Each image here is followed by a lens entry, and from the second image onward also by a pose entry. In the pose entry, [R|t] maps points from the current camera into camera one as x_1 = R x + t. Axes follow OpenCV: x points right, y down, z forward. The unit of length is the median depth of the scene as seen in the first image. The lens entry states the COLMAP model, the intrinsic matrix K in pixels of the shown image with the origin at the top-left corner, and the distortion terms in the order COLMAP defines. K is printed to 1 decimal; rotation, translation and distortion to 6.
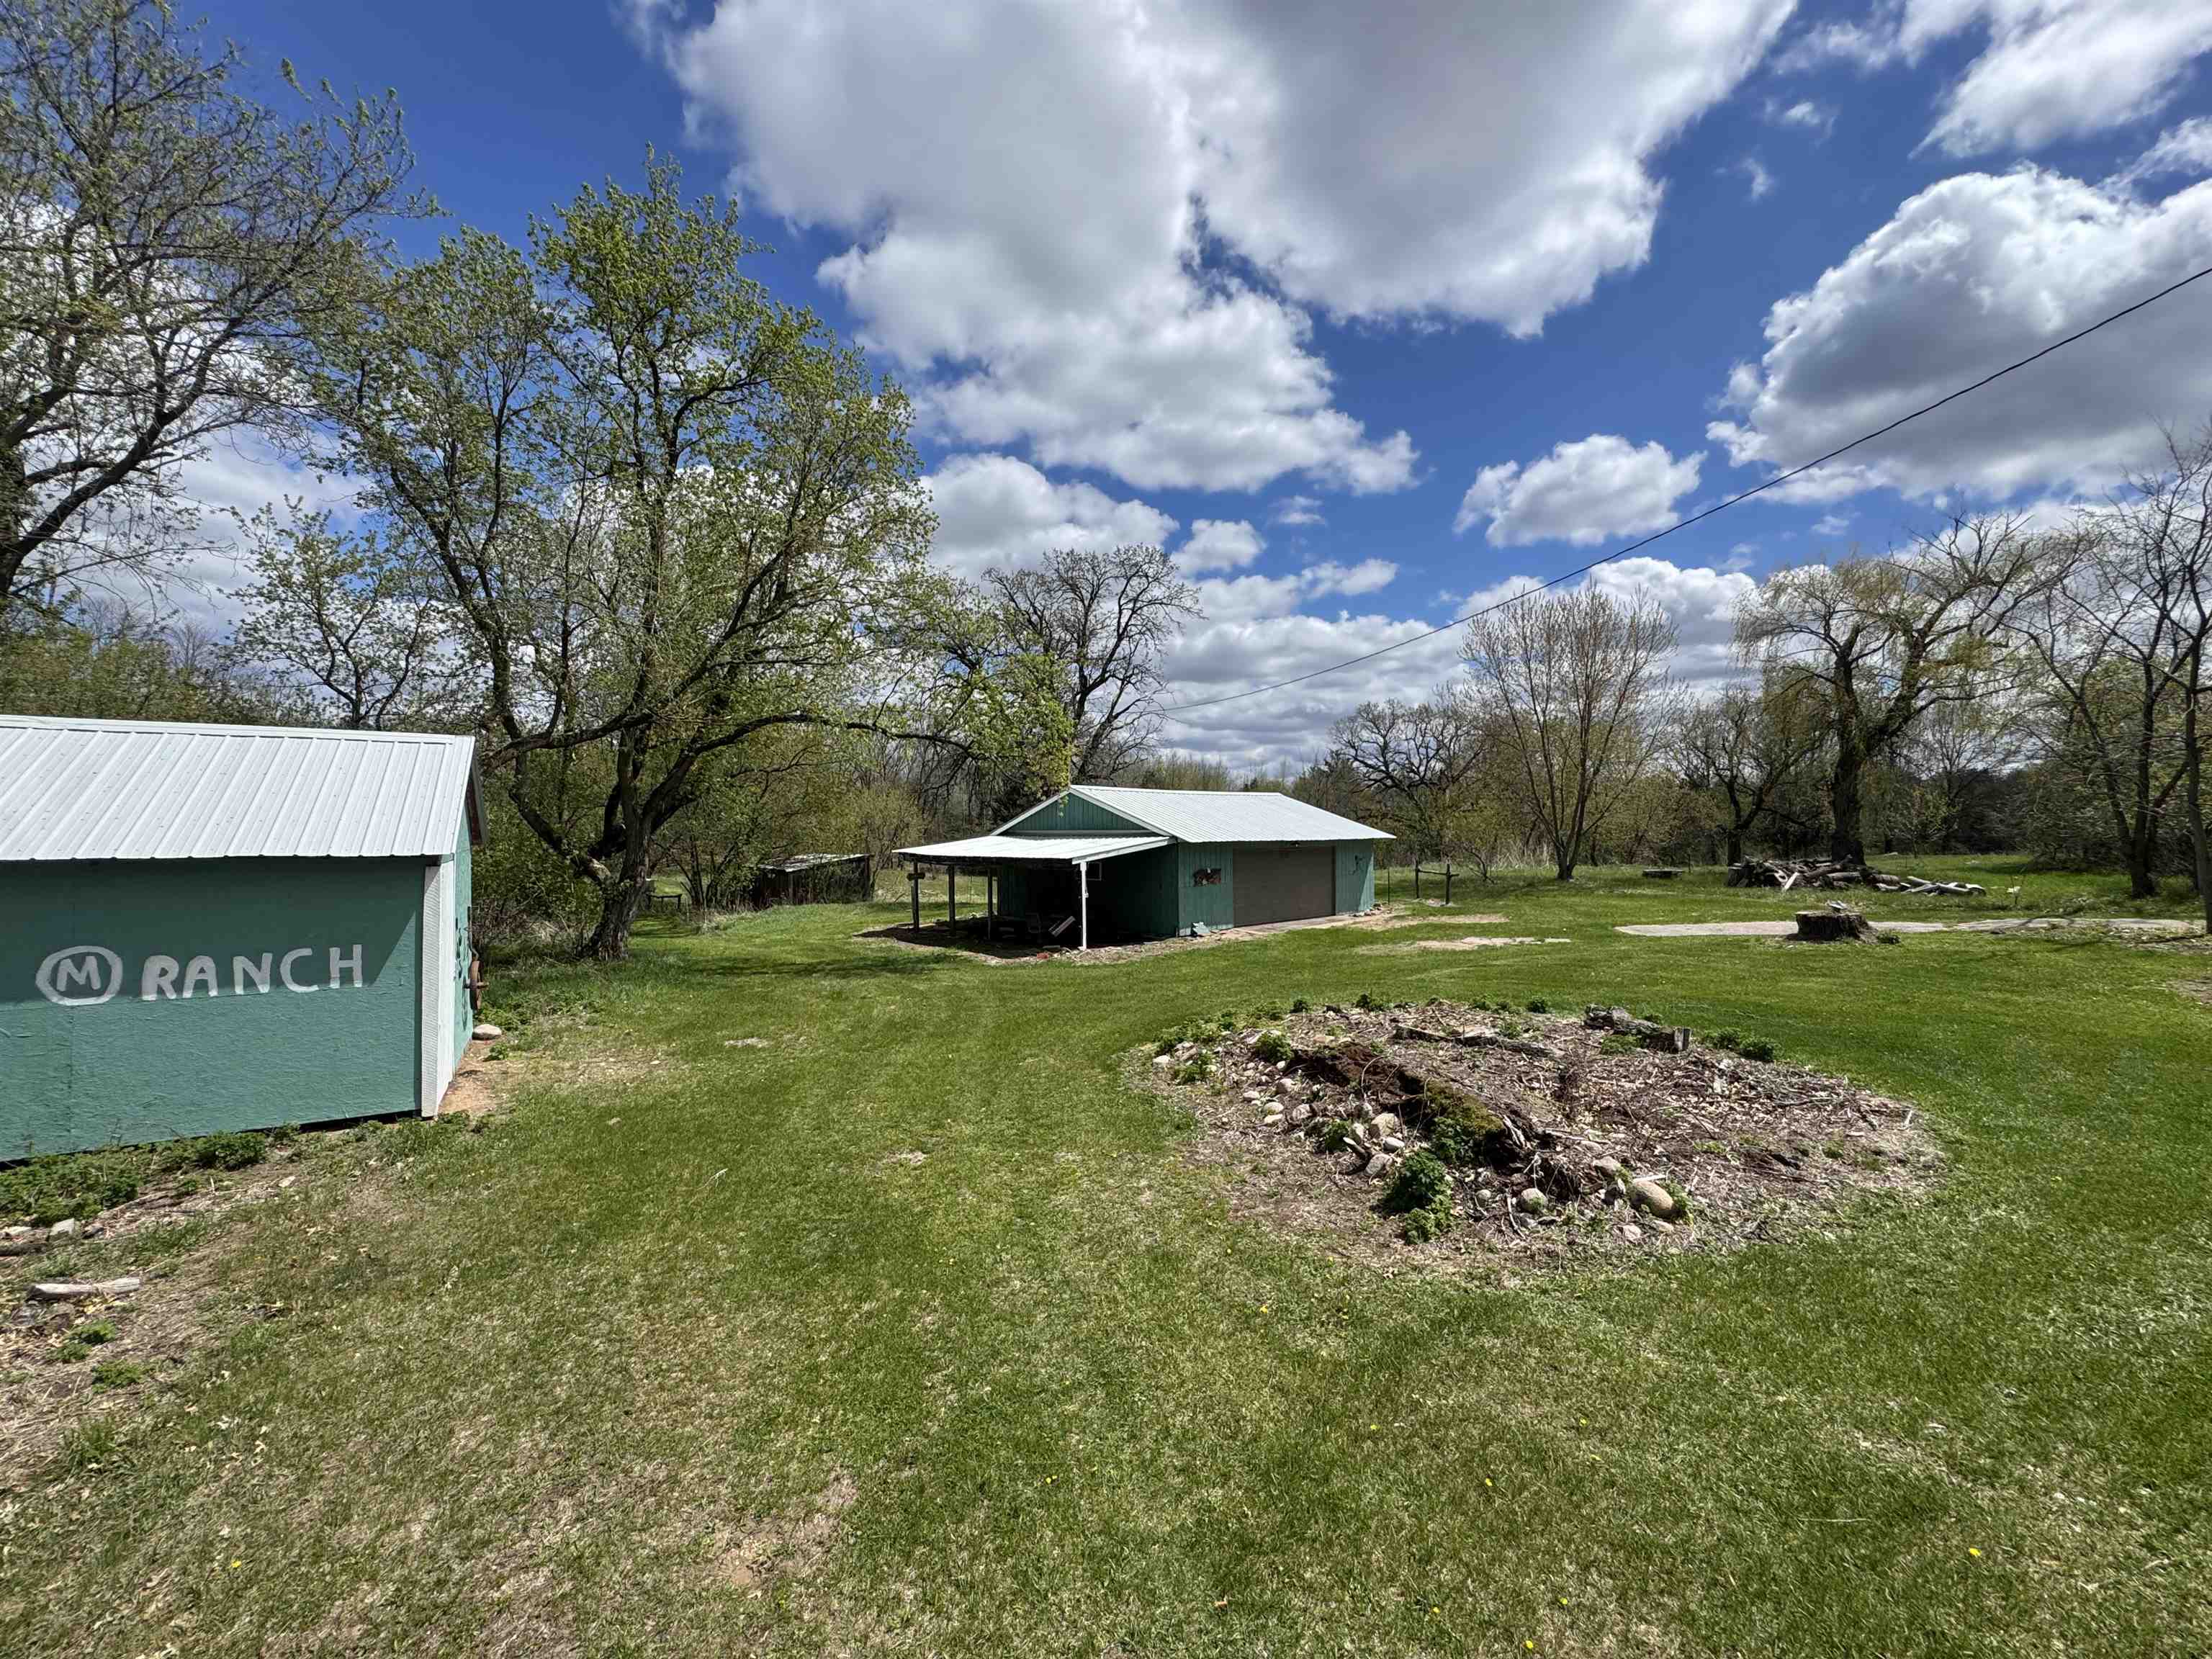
lens RADIAL K [[902.8, 0, 1106.2], [0, 902.8, 821.5], [0, 0, 1]] dist [0.027539, -0.012872]
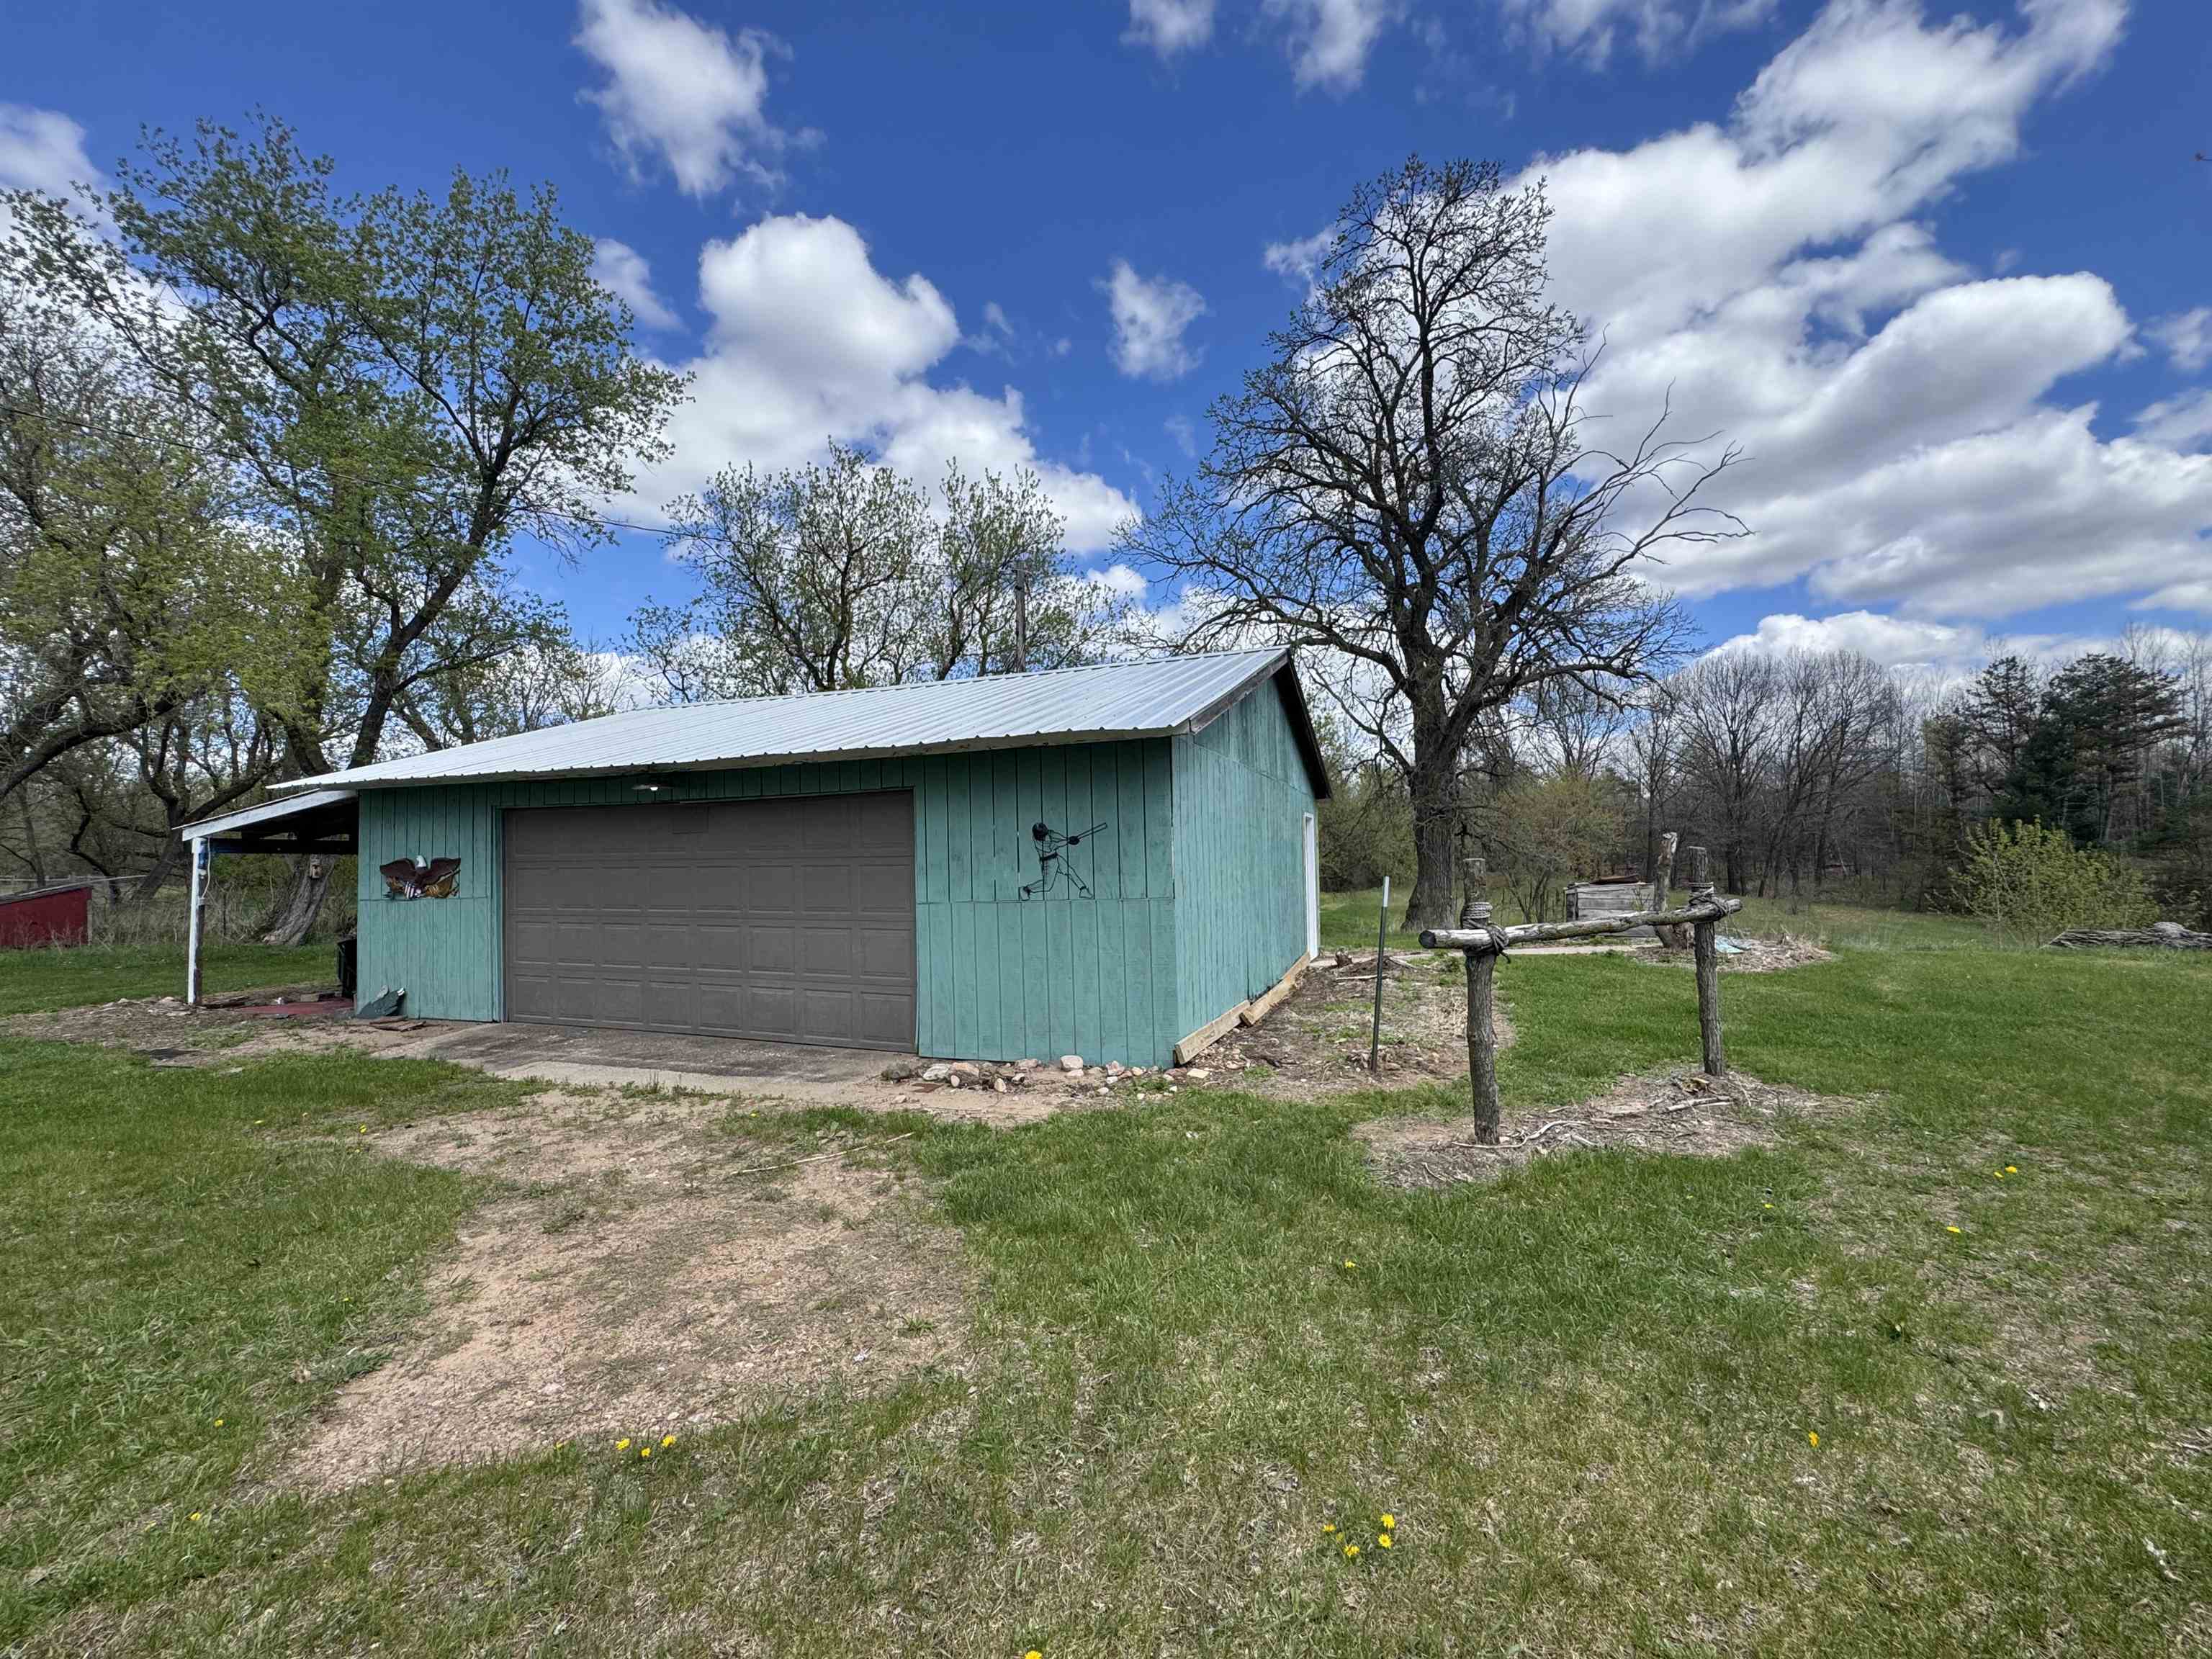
lens RADIAL K [[875.4, 0, 1094.2], [0, 875.4, 835.3], [0, 0, 1]] dist [-0.013552, 0.002307]
pose [[0.467849, -0.025834, -0.883431, 0.317808], [0.017863, 0.999645, -0.019772, 0.028964], [0.883628, -0.006531, 0.468144, 0.573951]]
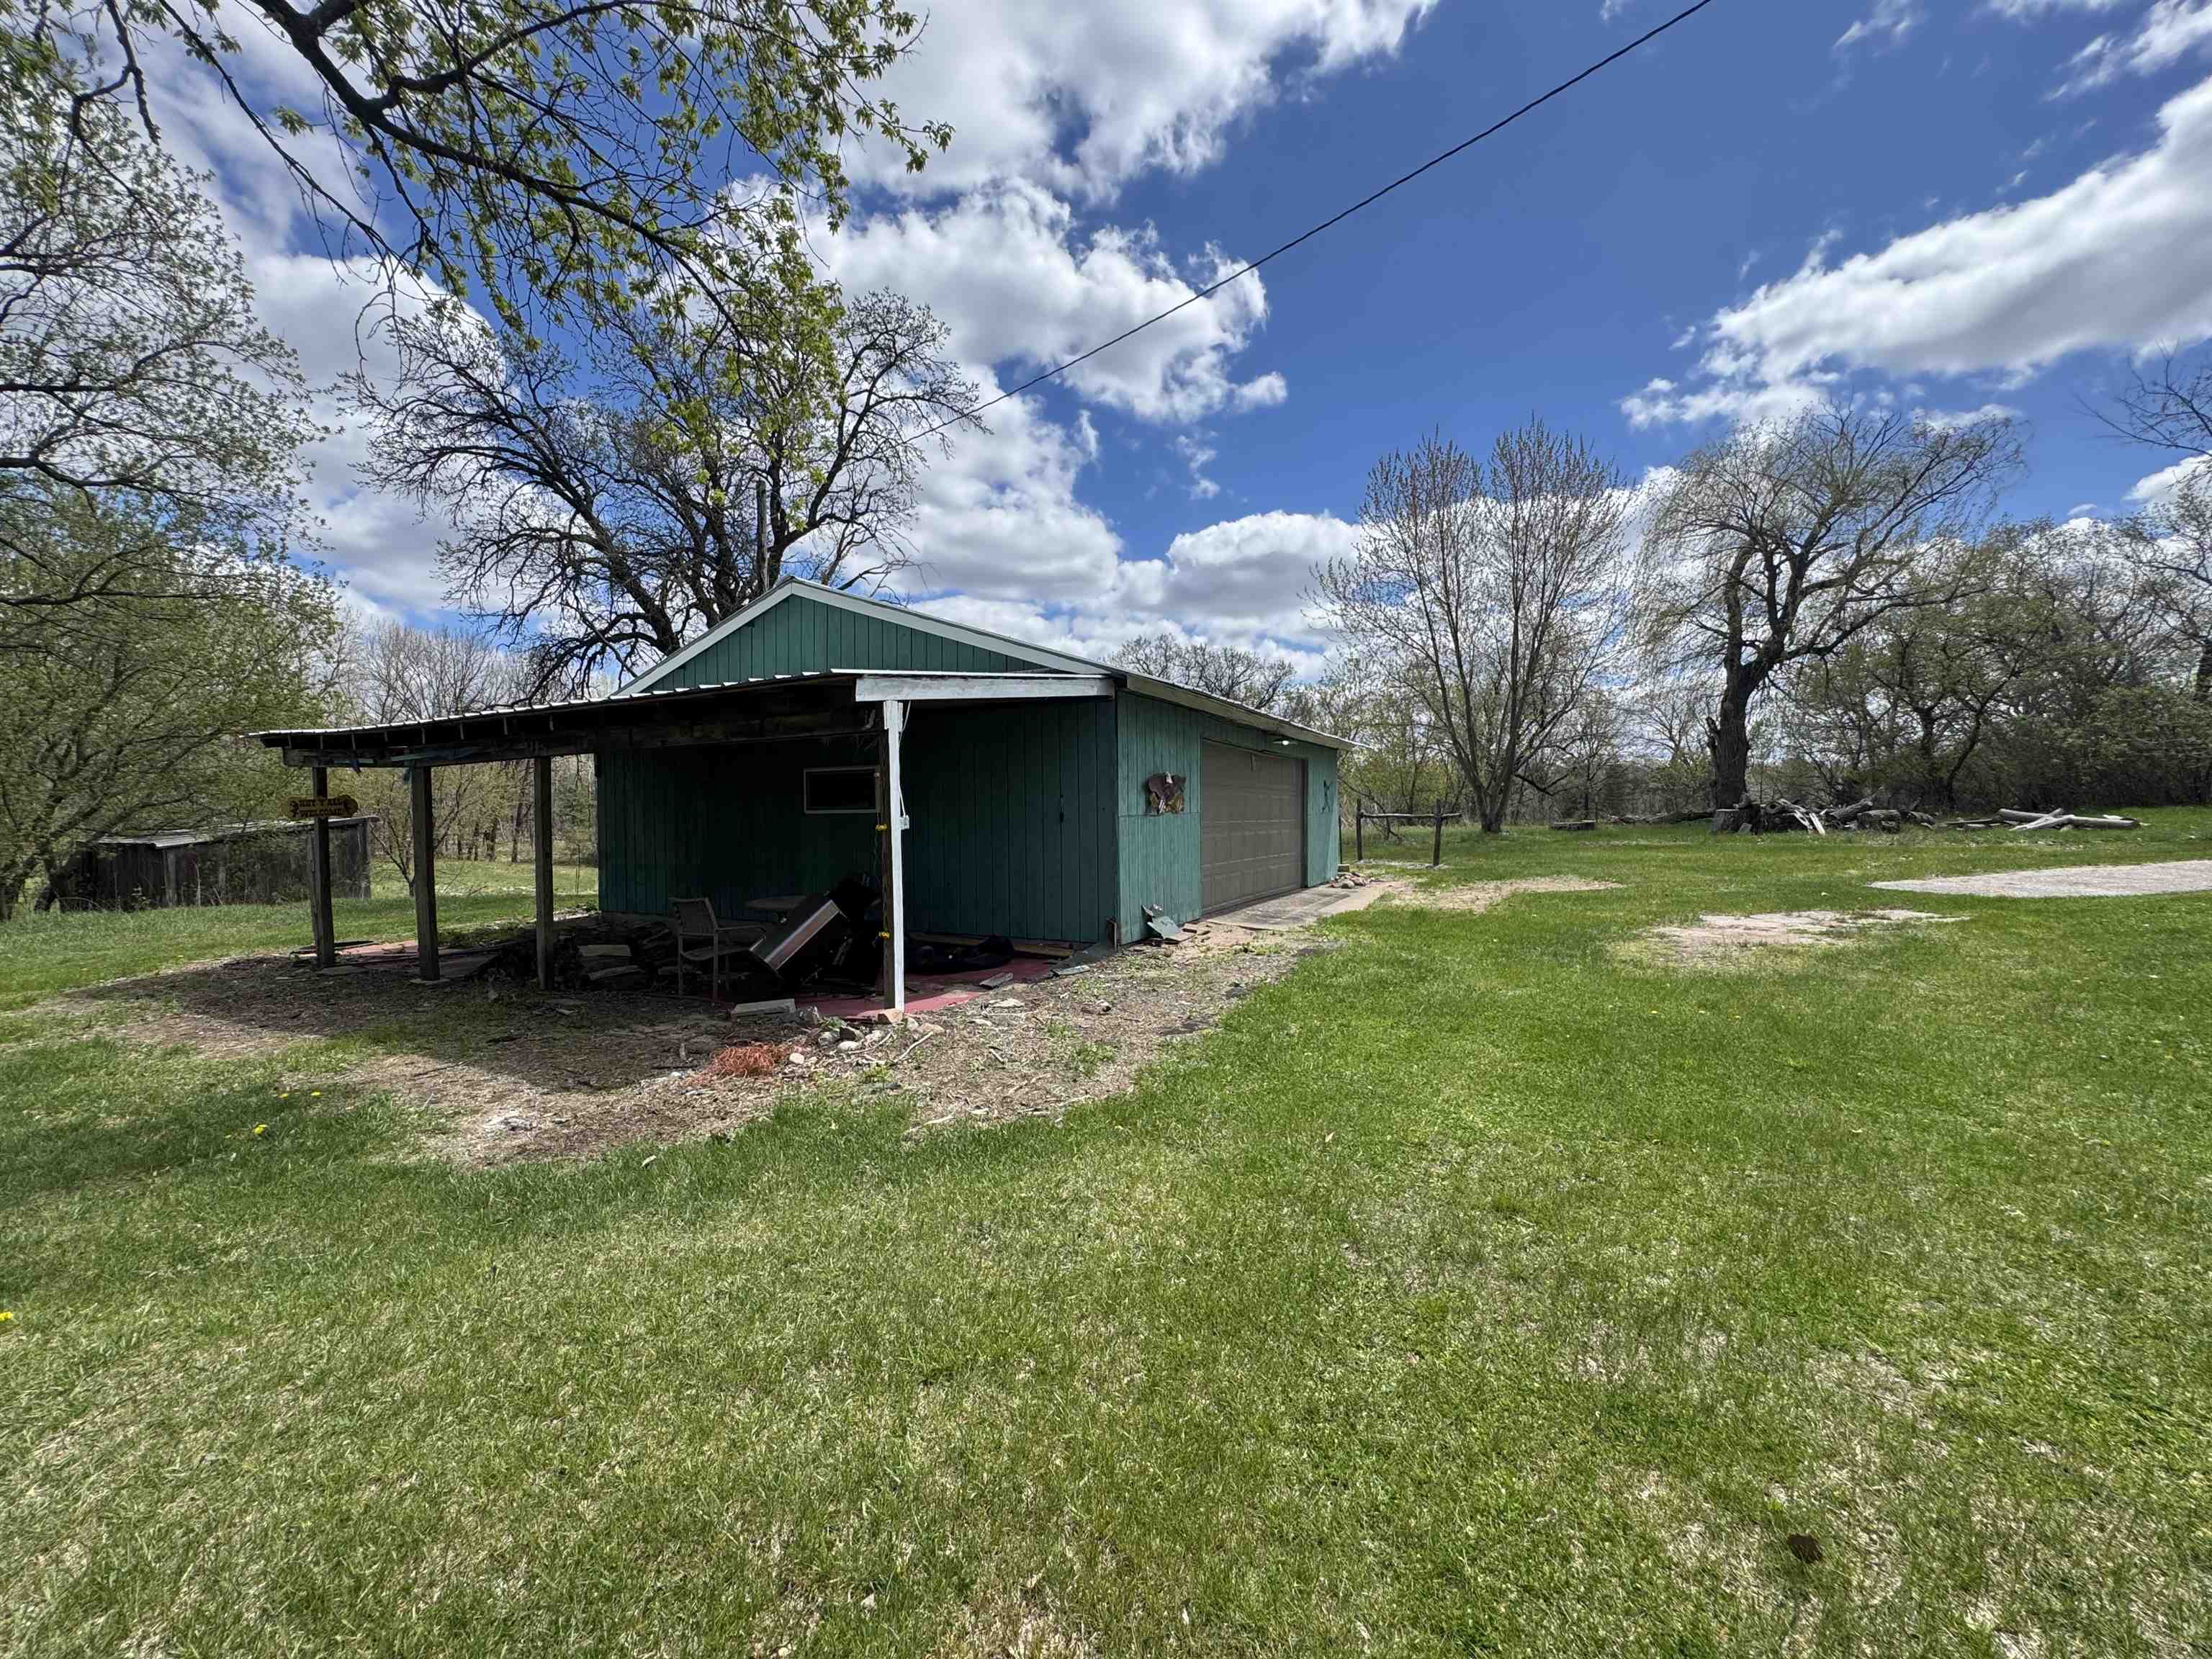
lens RADIAL K [[902.8, 0, 1106.2], [0, 902.8, 821.5], [0, 0, 1]] dist [0.027539, -0.012872]
pose [[0.939701, -0.004377, 0.341970, -0.027550], [0.000291, 0.999928, 0.012001, 0.036414], [-0.341998, -0.011178, 0.939634, 0.332931]]
